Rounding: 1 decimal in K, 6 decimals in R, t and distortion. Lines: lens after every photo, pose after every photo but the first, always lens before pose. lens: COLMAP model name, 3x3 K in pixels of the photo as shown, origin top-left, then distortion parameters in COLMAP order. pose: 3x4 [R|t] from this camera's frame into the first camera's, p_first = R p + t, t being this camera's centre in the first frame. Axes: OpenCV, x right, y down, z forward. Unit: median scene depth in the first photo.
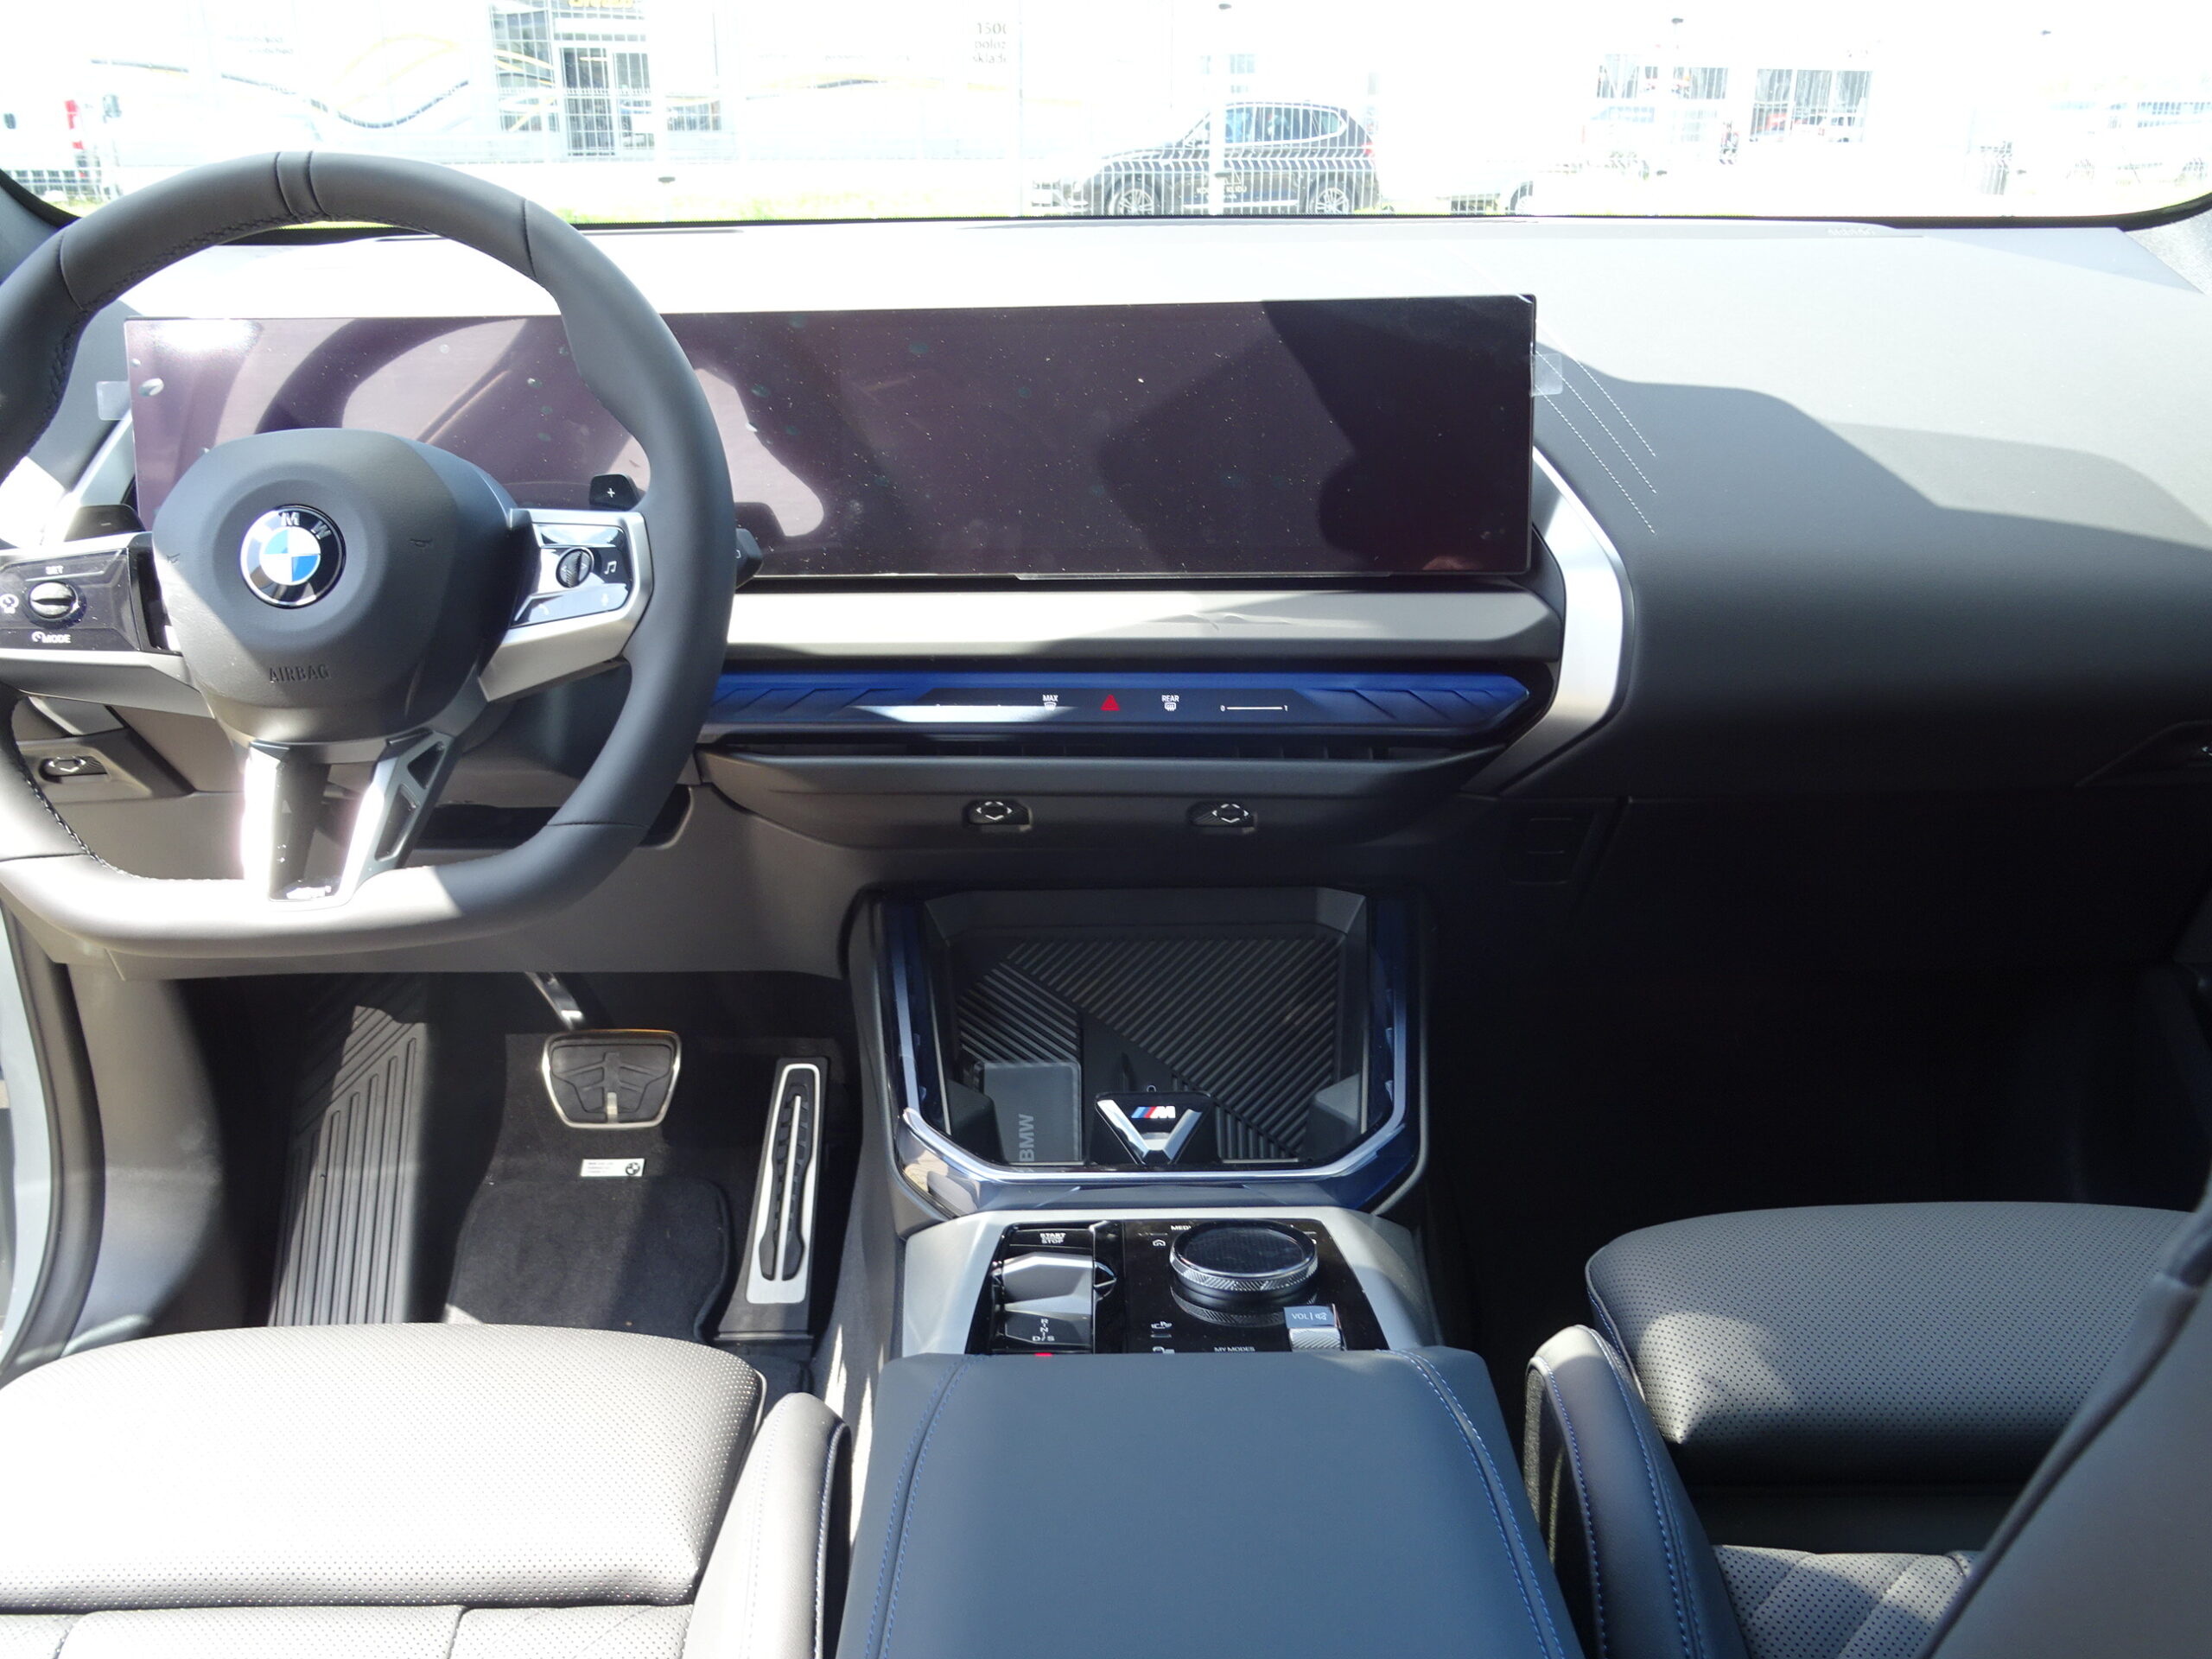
lens RADIAL K [[1830.6, 0, 1106.0], [0, 1830.6, 829.5], [0, 0, 1]] dist [-0.020938, 0.008753]
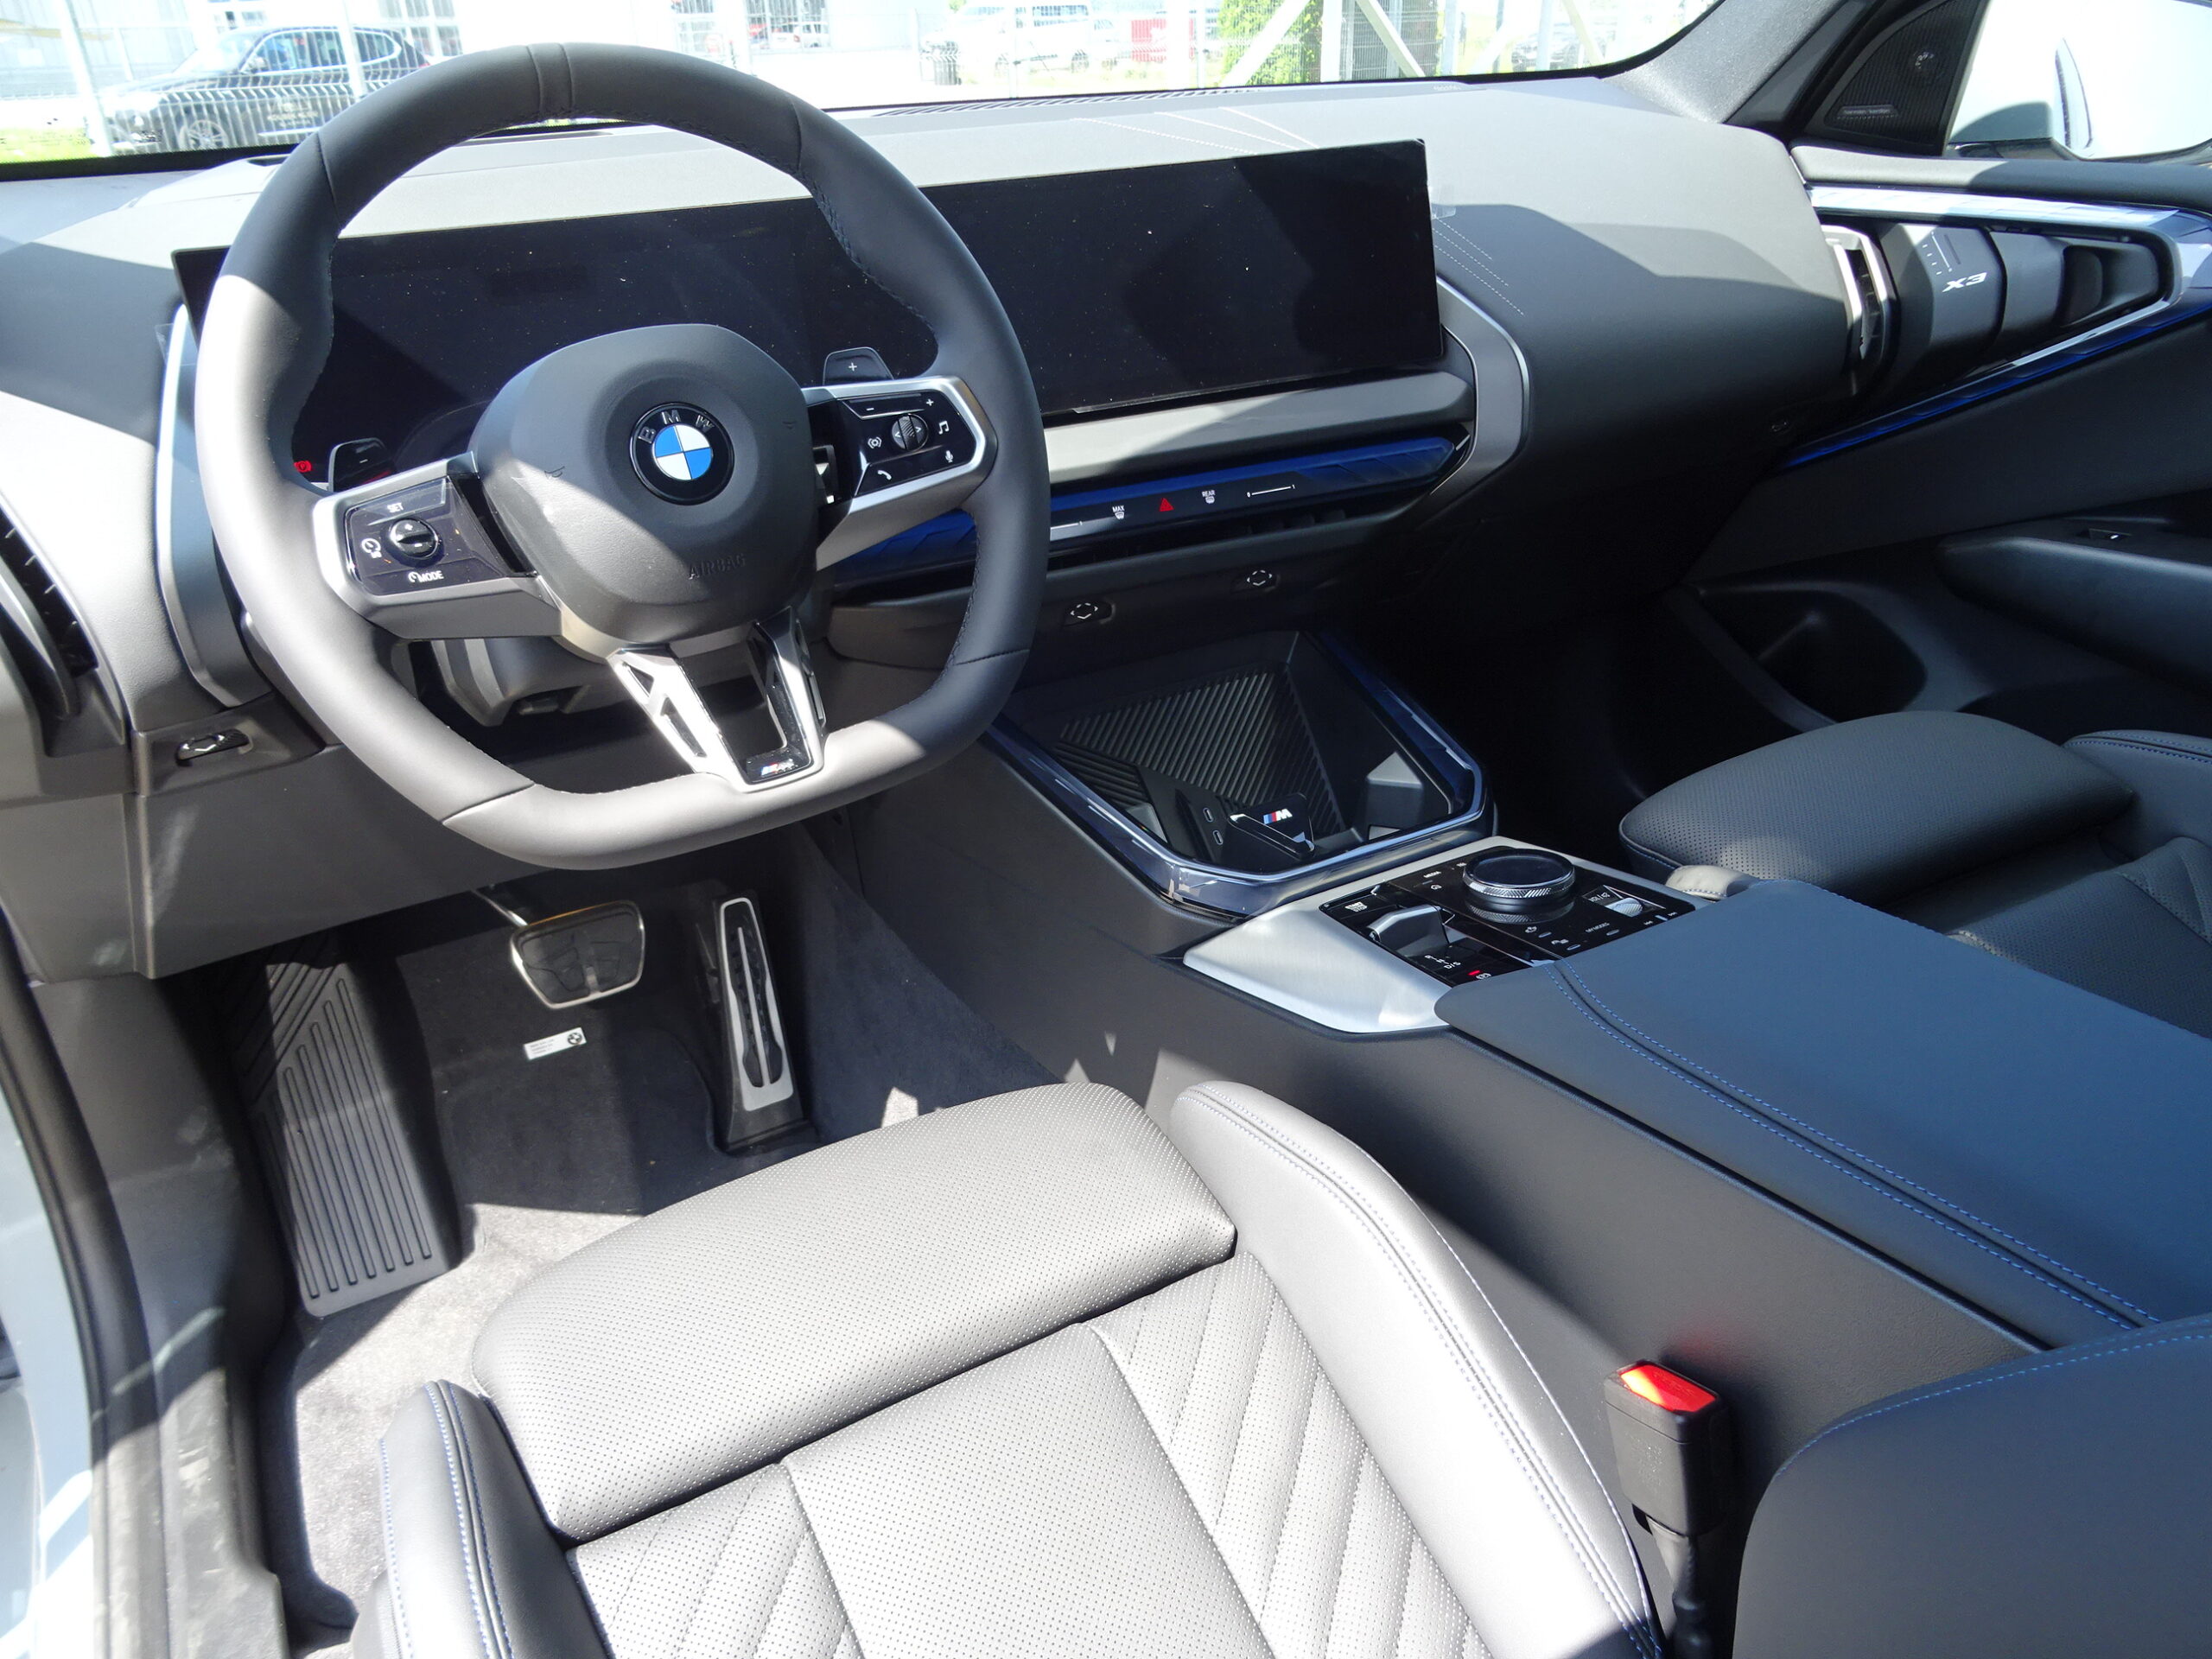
lens RADIAL K [[1499.0, 0, 1106.0], [0, 1499.0, 829.5], [0, 0, 1]] dist [0.002574, -0.018762]
pose [[0.875805, -0.243697, 0.416626, -0.506752], [0.193115, 0.968000, 0.160257, -0.027174], [-0.442348, -0.059897, 0.894841, 0.103573]]
